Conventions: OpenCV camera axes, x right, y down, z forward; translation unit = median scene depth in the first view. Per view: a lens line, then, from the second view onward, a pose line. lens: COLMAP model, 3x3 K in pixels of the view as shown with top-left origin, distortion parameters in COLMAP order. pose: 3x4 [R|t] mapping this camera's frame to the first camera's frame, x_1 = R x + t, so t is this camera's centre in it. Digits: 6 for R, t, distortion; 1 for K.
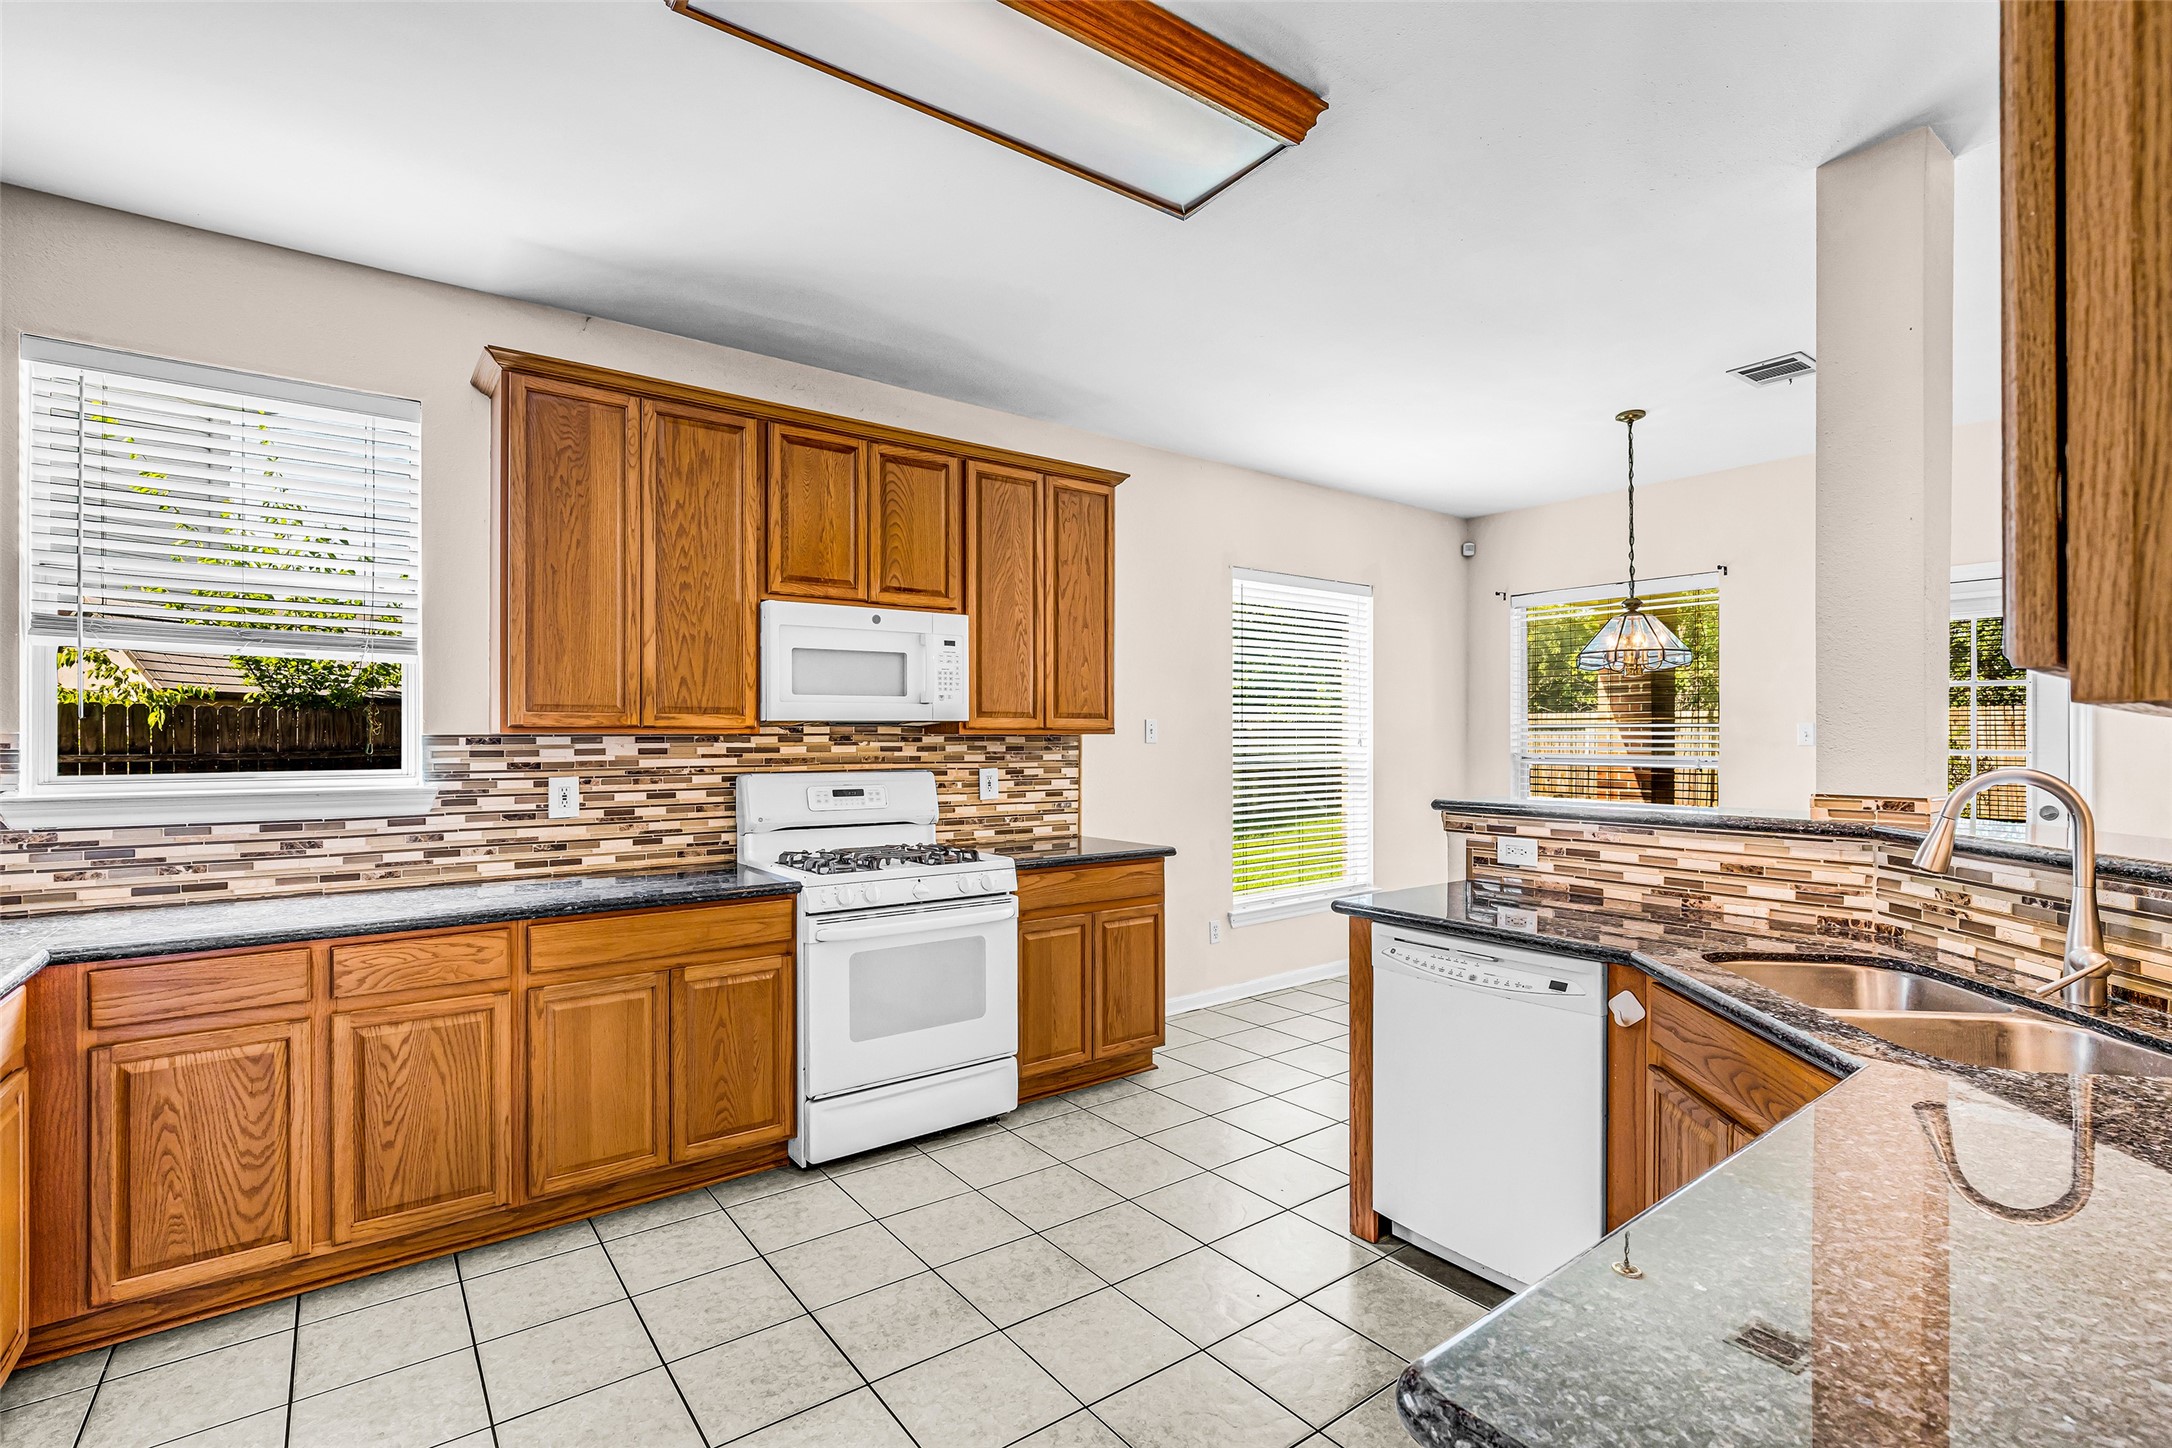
lens RADIAL K [[989.1, 0, 1075.1], [0, 989.1, 735.4], [0, 0, 1]] dist [-0.015363, 0.000143]
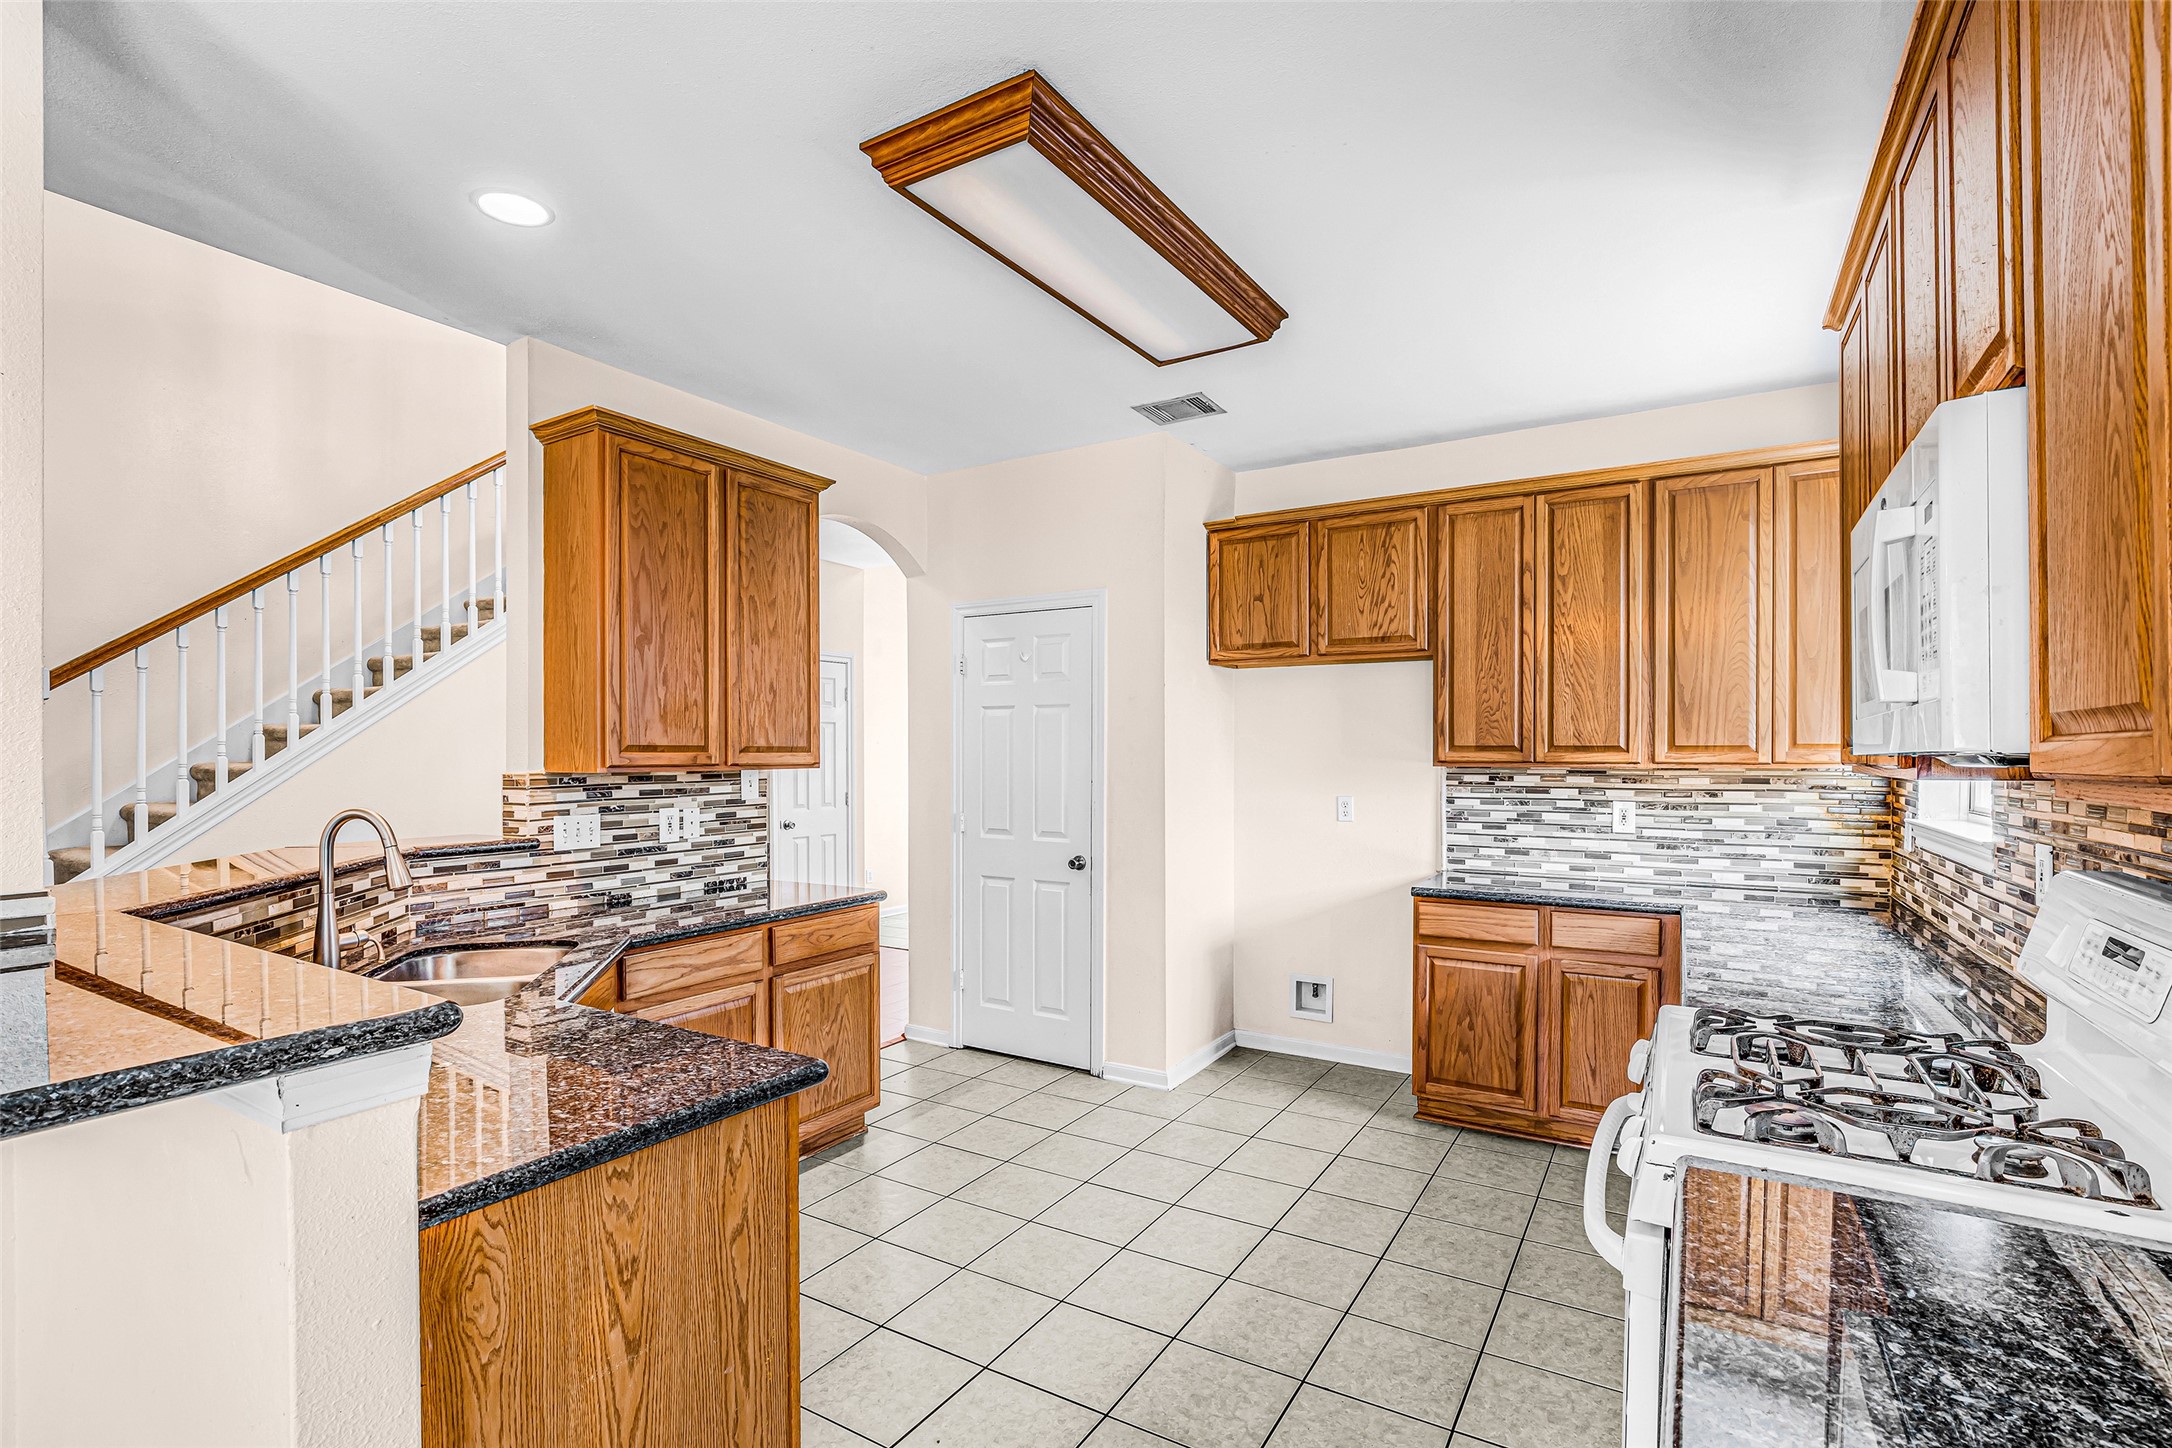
lens RADIAL K [[1005.1, 0, 1080.1], [0, 1005.1, 772.6], [0, 0, 1]] dist [-0.011072, 0.000968]
pose [[-0.929139, 0.009504, -0.369608, 0.296850], [0.003838, 0.999864, 0.016063, -0.016870], [0.369711, 0.013506, -0.929049, 1.393262]]
